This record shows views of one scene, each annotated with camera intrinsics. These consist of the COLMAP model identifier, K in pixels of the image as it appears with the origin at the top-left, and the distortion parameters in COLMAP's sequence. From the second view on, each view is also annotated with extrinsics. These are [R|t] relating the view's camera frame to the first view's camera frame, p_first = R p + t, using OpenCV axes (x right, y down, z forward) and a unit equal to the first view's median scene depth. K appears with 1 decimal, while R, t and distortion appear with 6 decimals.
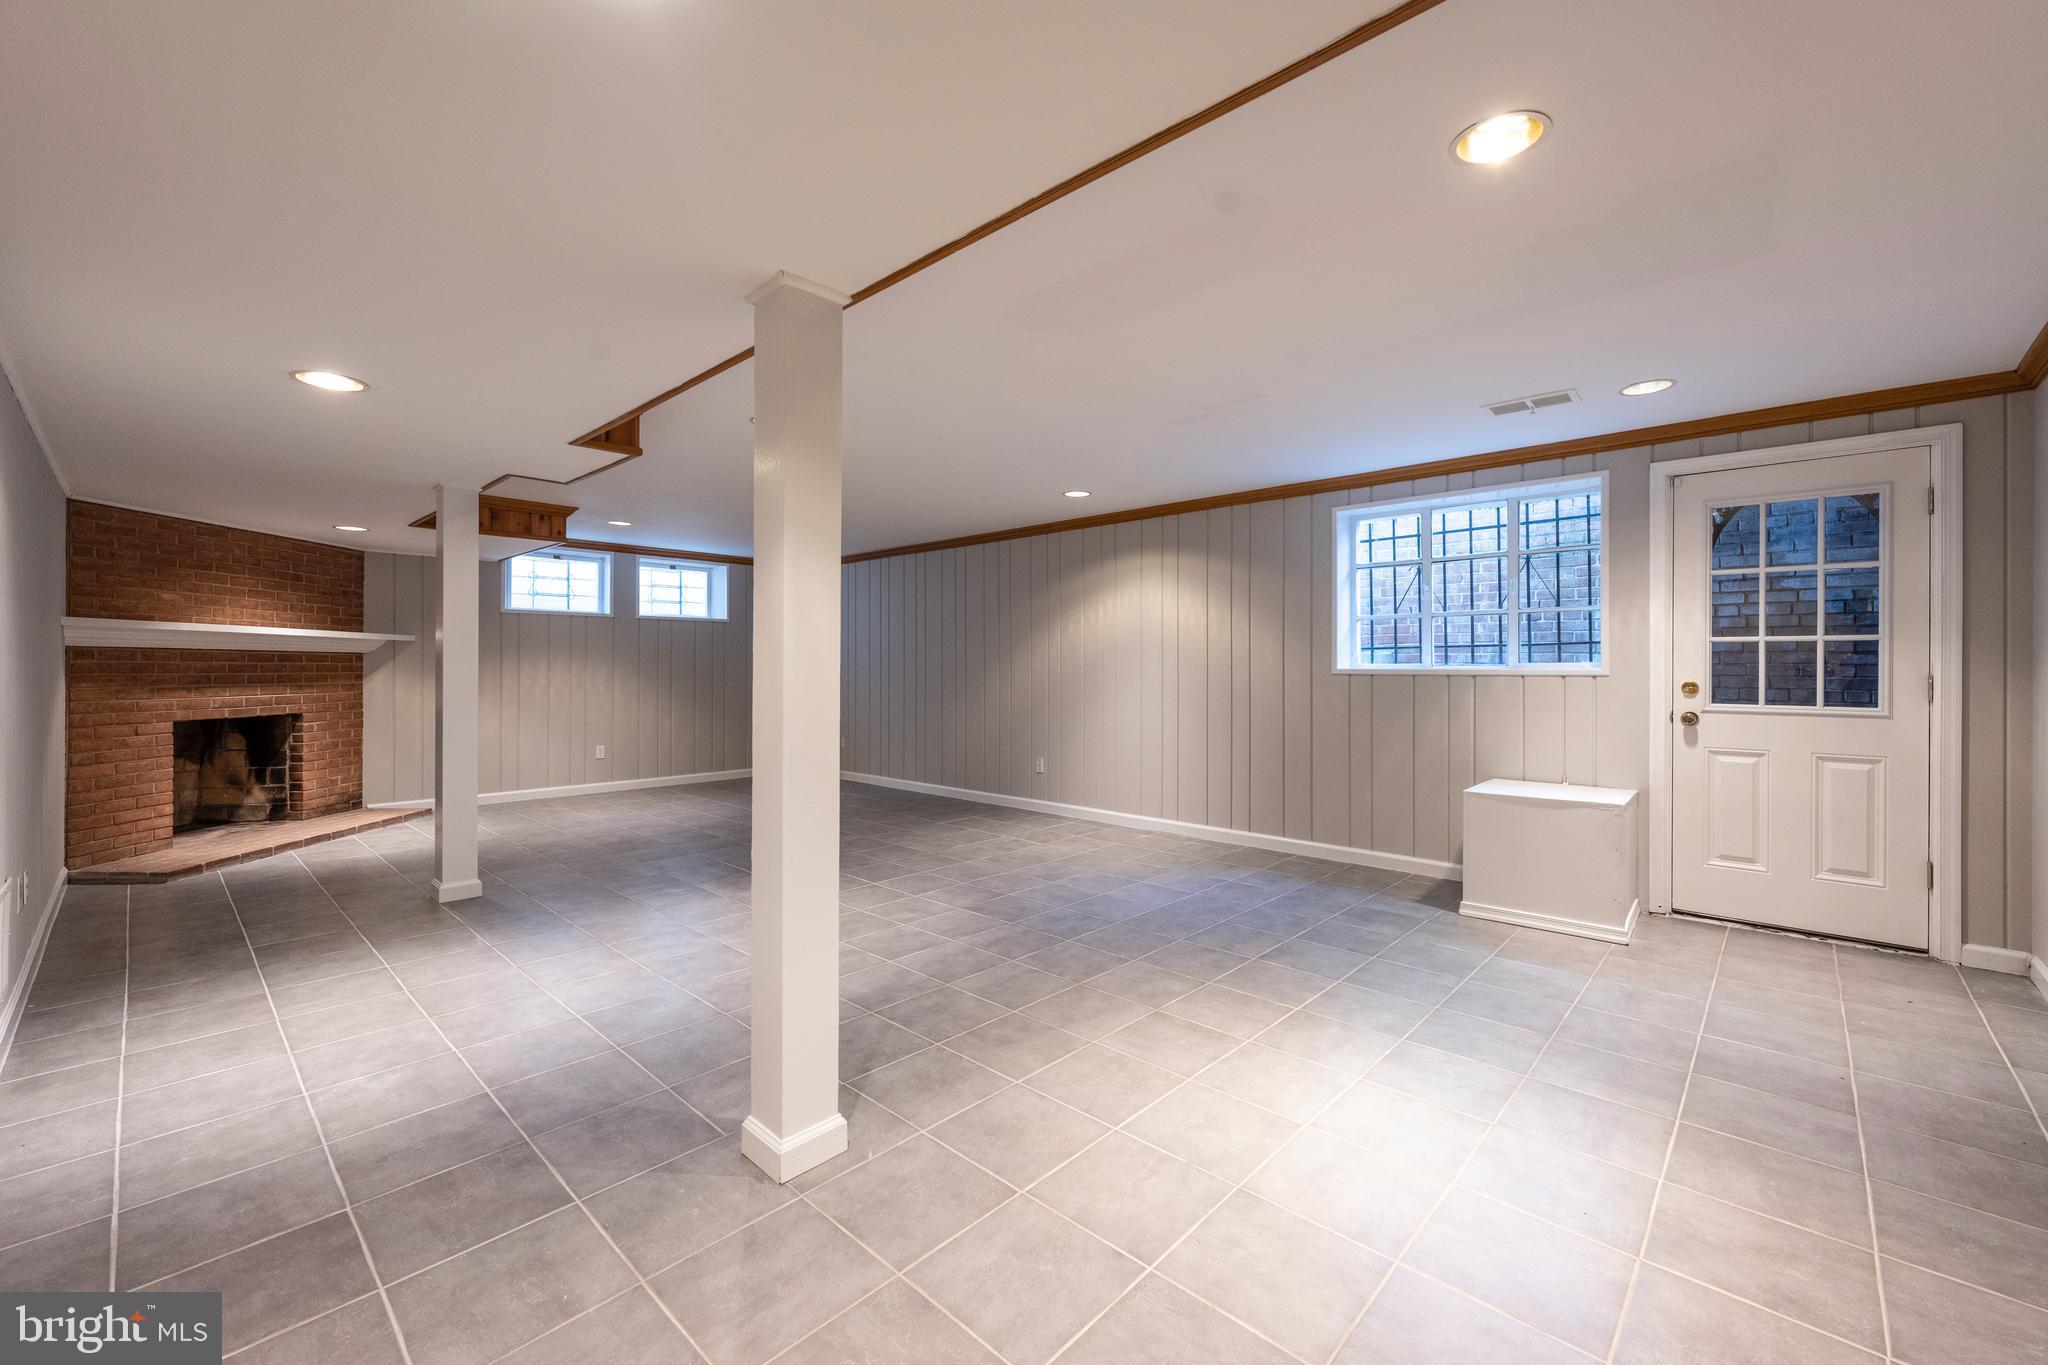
lens RADIAL K [[822.4, 0, 1028.5], [0, 822.4, 669.7], [0, 0, 1]] dist [-0.002054, 0.000069]
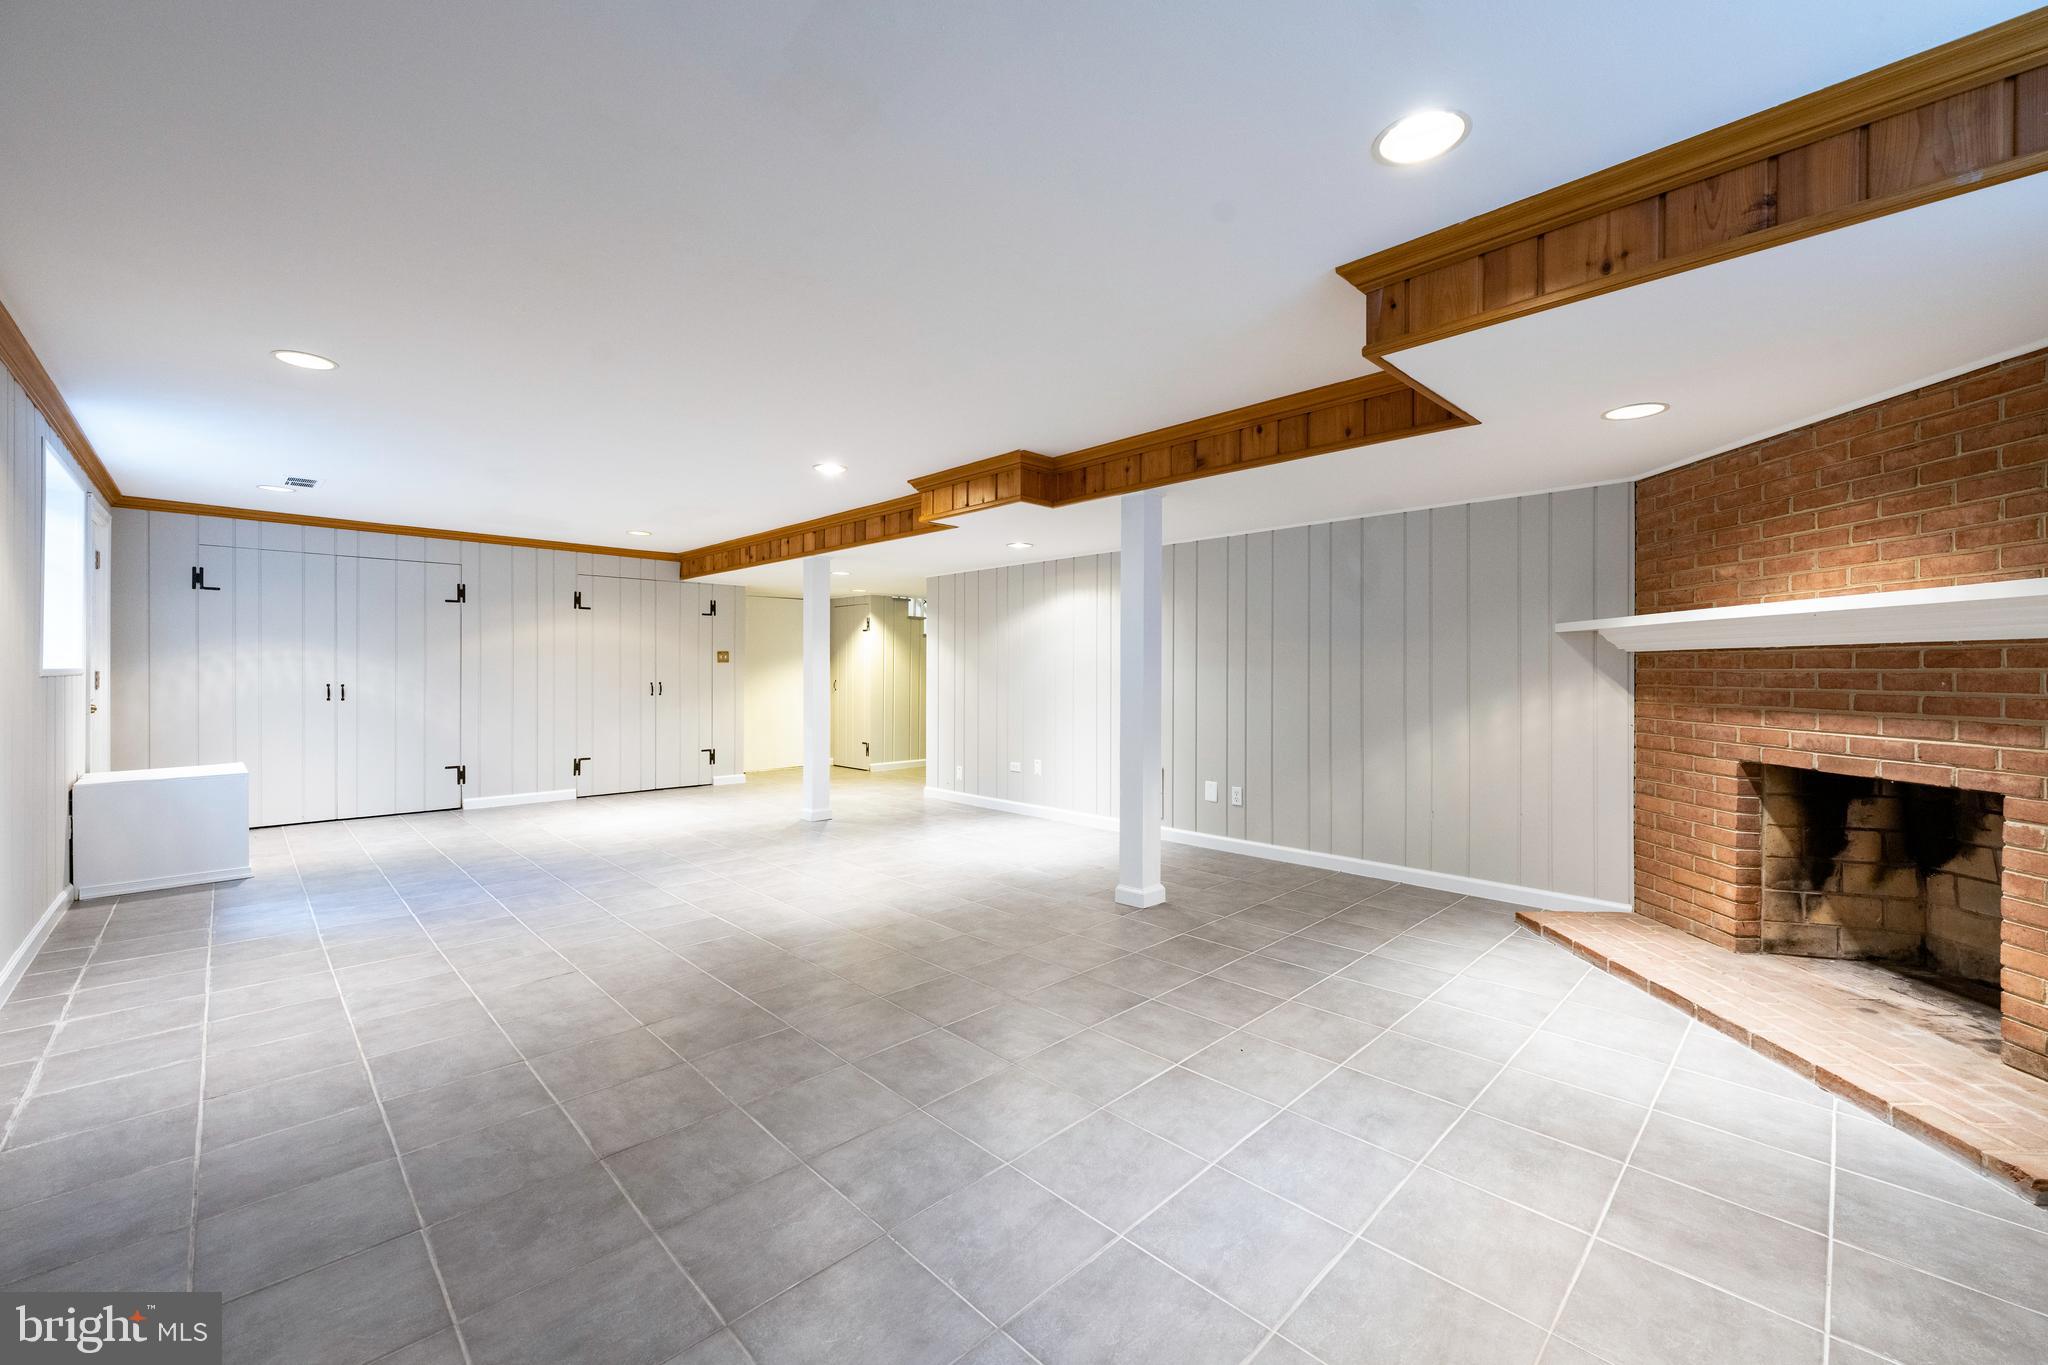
lens RADIAL K [[822.4, 0, 1028.5], [0, 822.4, 669.7], [0, 0, 1]] dist [-0.002054, 0.000069]
pose [[-0.999123, -0.008156, 0.041074, -0.465677], [-0.008174, 0.999967, -0.000257, -0.004152], [-0.041070, -0.000593, -0.999156, 1.551137]]
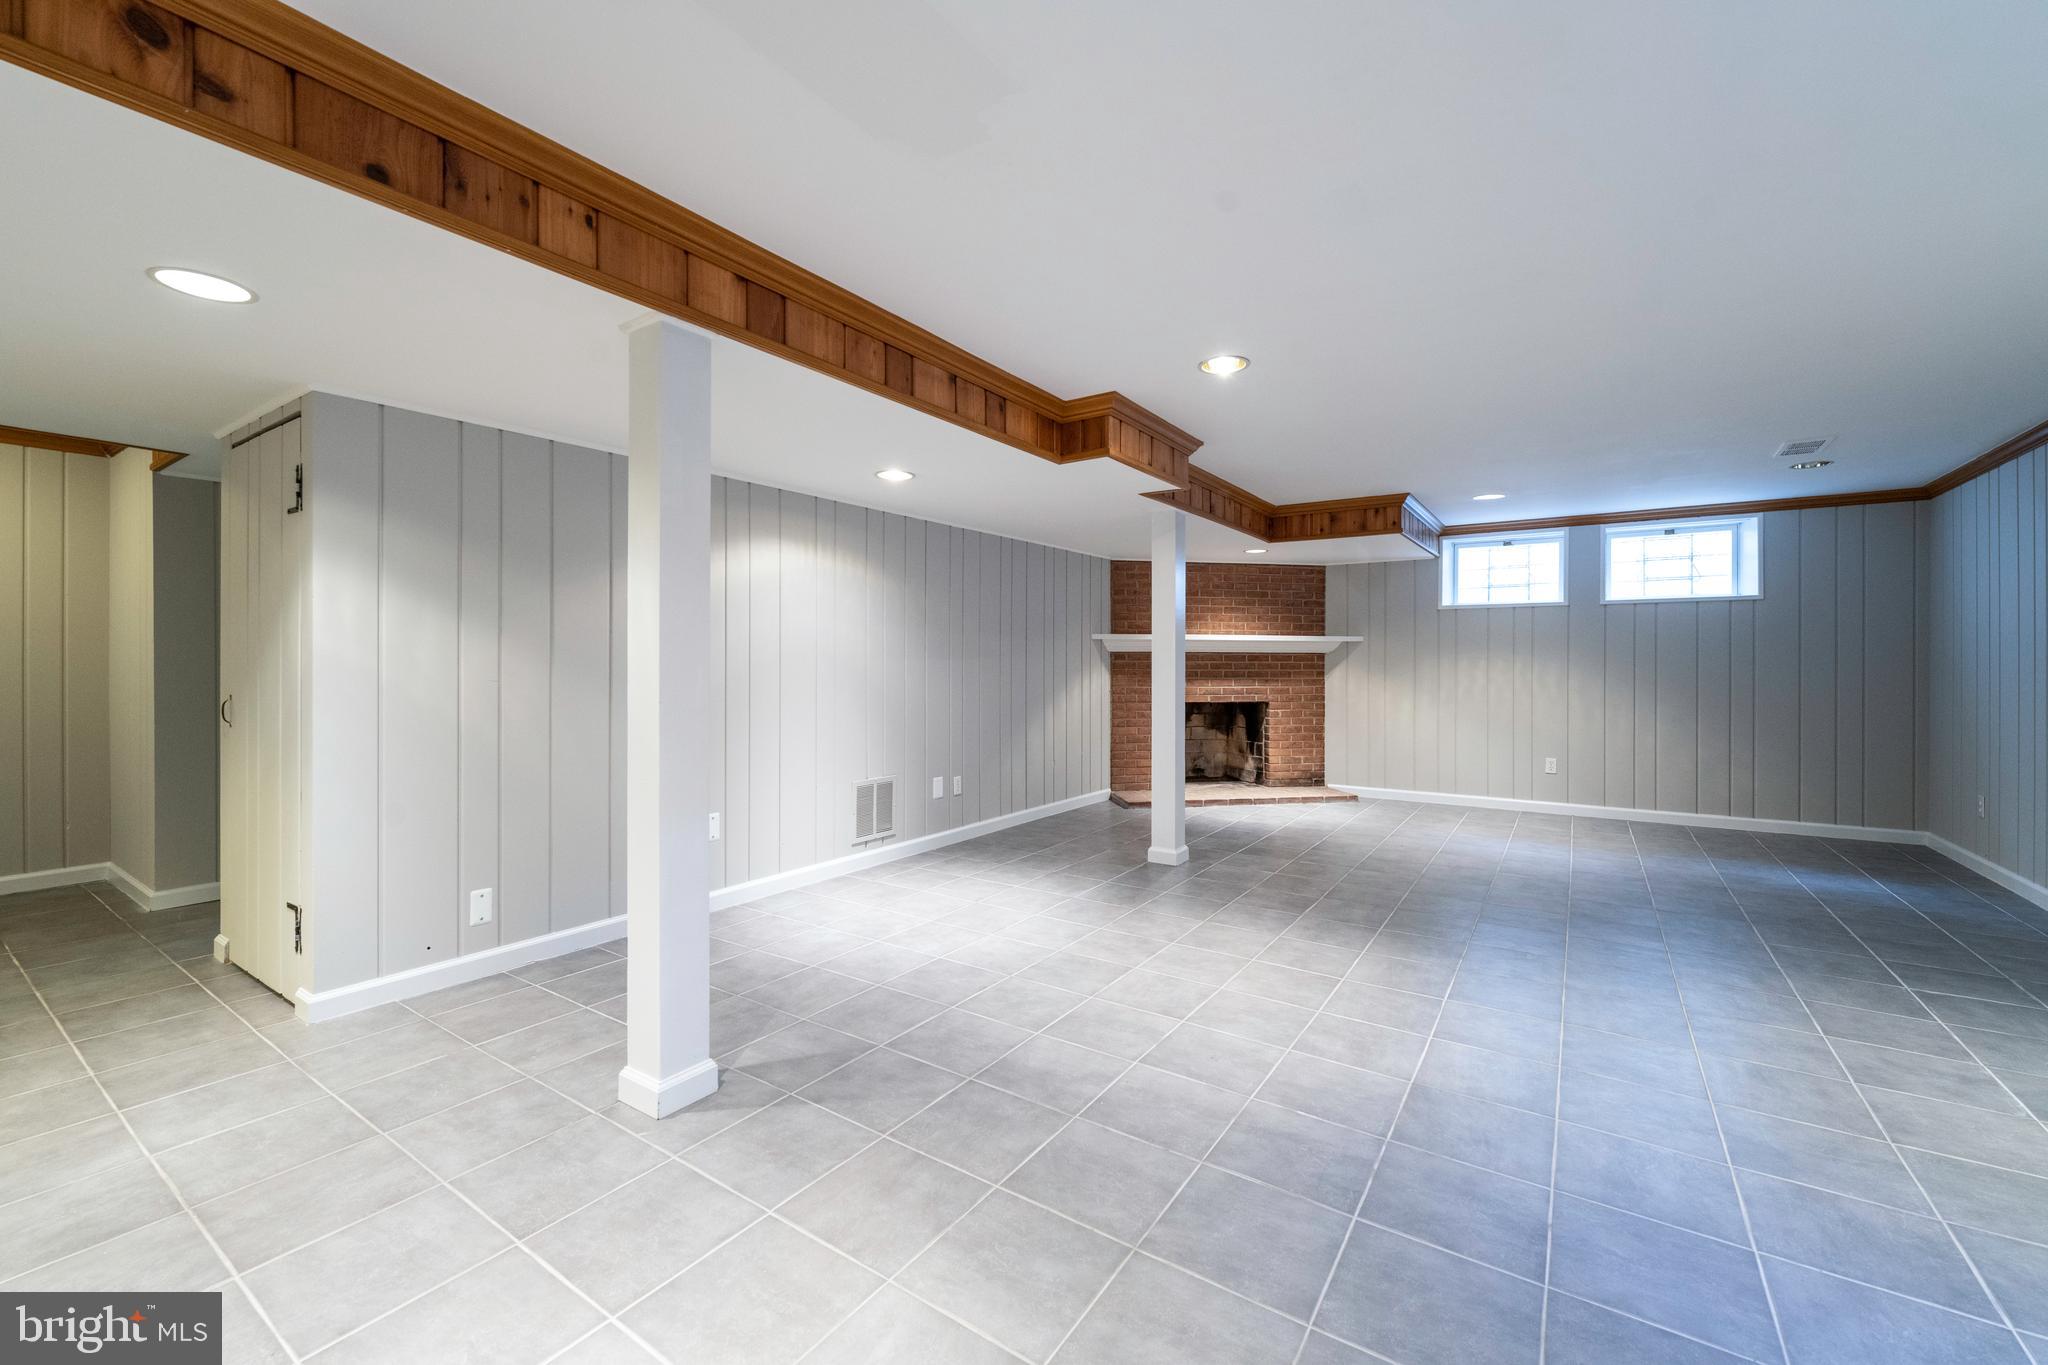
lens RADIAL K [[822.4, 0, 1028.5], [0, 822.4, 669.7], [0, 0, 1]] dist [-0.002054, 0.000069]
pose [[0.161689, 0.004989, -0.986829, 0.326678], [-0.004158, 0.999982, 0.004374, -0.000164], [0.986833, 0.003396, 0.161707, 0.473311]]
